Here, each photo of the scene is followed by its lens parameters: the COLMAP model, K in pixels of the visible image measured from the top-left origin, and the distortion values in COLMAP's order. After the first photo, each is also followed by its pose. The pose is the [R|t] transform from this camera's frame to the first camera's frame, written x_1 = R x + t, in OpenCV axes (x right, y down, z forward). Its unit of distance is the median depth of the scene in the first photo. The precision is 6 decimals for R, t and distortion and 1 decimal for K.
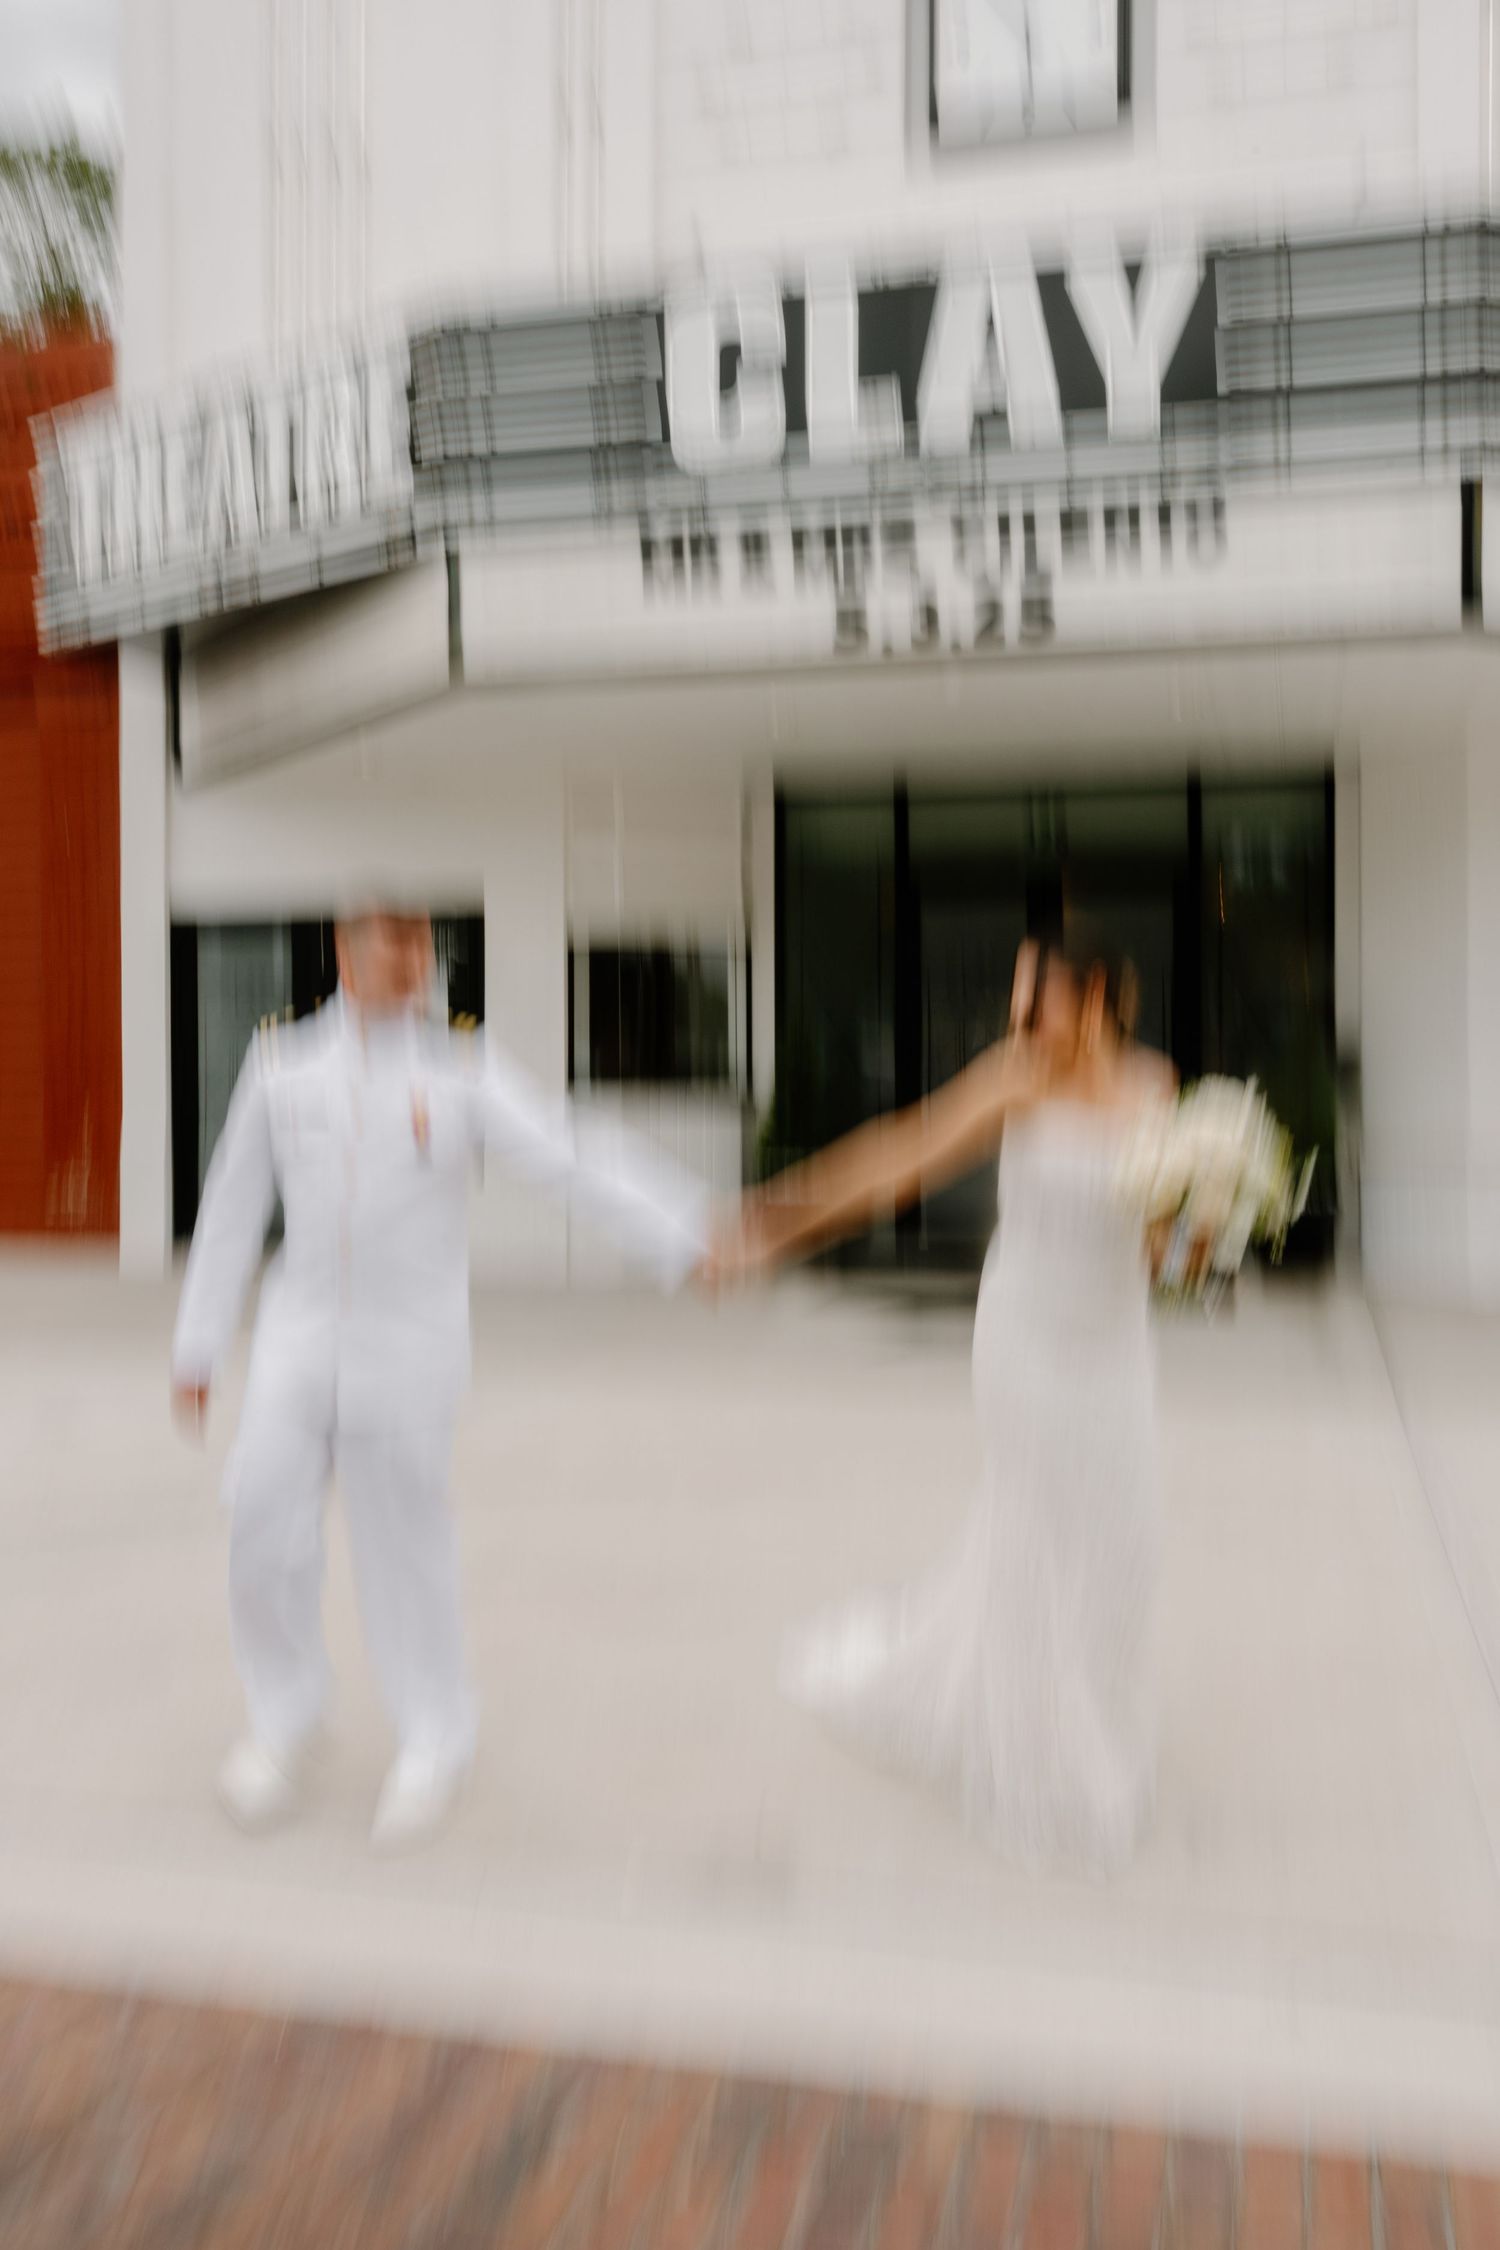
lens RADIAL K [[1868.6, 0, 743.7], [0, 1868.6, 1125.7], [0, 0, 1]] dist [-0.001694, -0.009232]
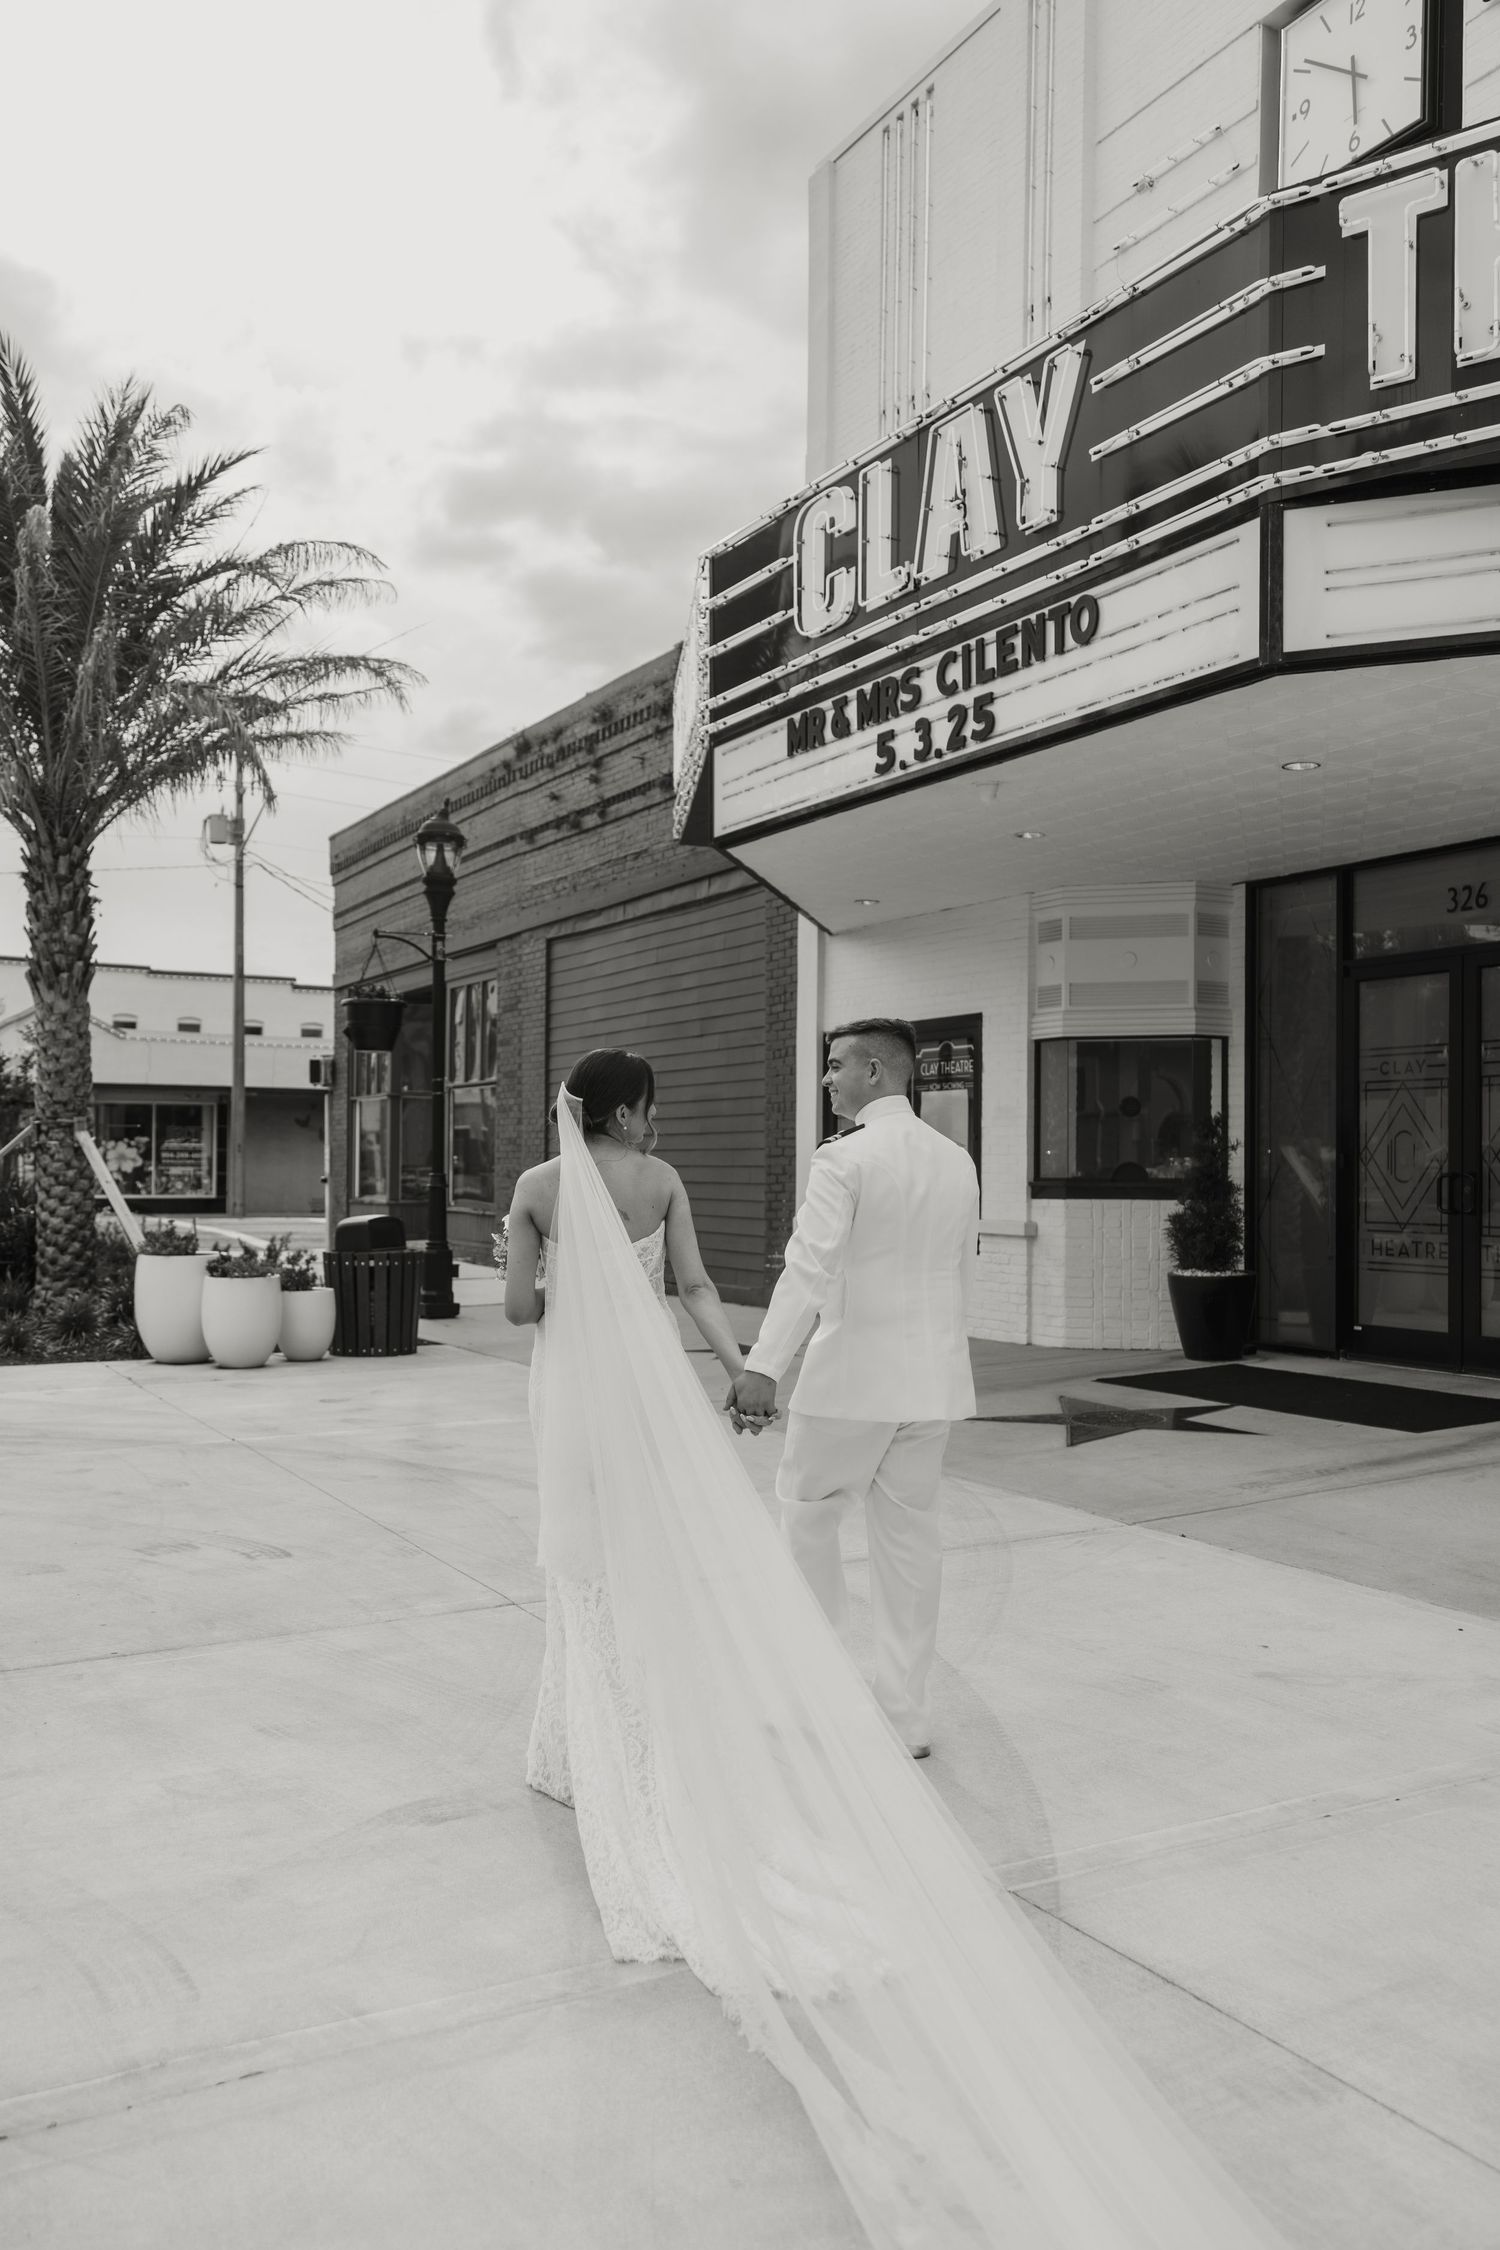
lens RADIAL K [[1868.6, 0, 741.3], [0, 1868.6, 1167.4], [0, 0, 1]] dist [-0.001694, -0.009232]
pose [[0.657381, 0.009964, -0.753493, 0.828892], [-0.024381, 0.999670, -0.008052, -0.020570], [0.753164, 0.023664, 0.657407, 0.222998]]
